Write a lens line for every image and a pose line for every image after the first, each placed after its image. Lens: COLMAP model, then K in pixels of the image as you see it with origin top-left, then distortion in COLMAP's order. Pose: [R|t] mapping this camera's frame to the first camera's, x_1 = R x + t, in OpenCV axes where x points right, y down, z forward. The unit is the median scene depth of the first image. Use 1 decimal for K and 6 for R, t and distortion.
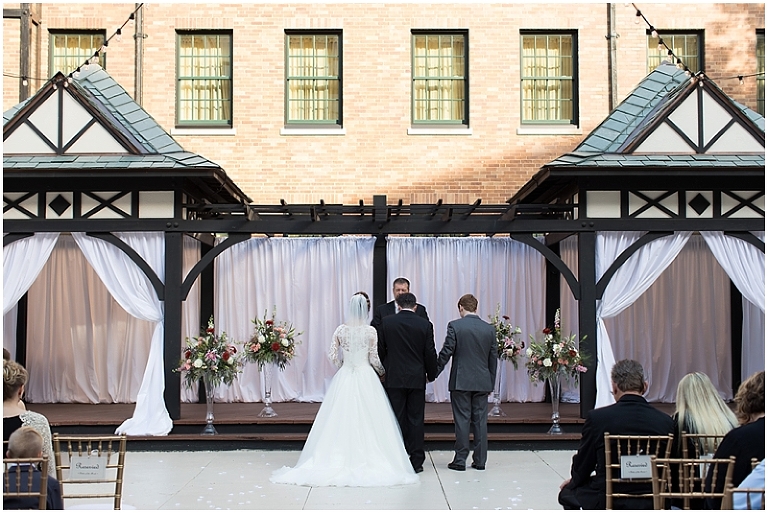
lens RADIAL K [[1094.1, 0, 381.3], [0, 1094.1, 245.7], [0, 0, 1]] dist [0.025104, -0.015647]
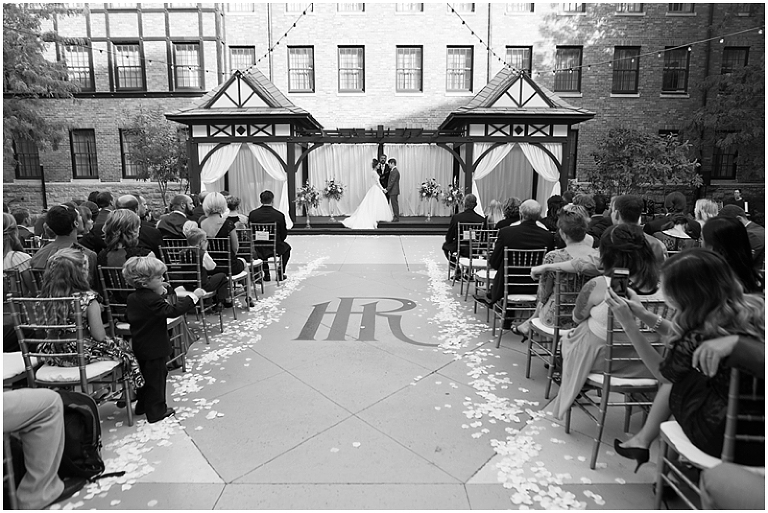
lens RADIAL K [[511.3, 0, 379.6], [0, 511.3, 255.8], [0, 0, 1]] dist [-0.025597, 0.001801]
pose [[0.999909, 0.004075, -0.012851, 0.013573], [-0.001283, 0.977672, 0.210132, -0.004721], [0.013420, -0.210097, 0.977588, -0.101375]]
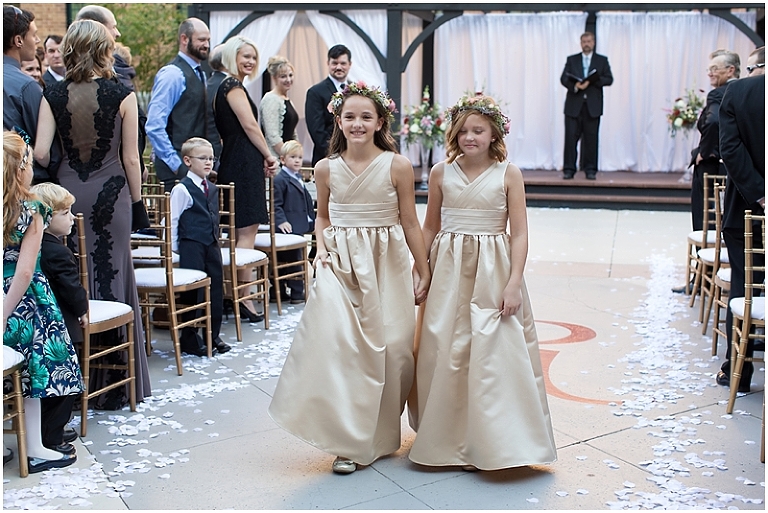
lens RADIAL K [[1142.8, 0, 384.0], [0, 1142.8, 256.5], [0, 0, 1]] dist [0.014046, -0.003675]
pose [[0.976492, 0.040693, -0.211676, 0.055521], [0.002817, 0.979525, 0.201301, -0.001139], [0.215534, -0.197165, 0.956384, -0.160022]]
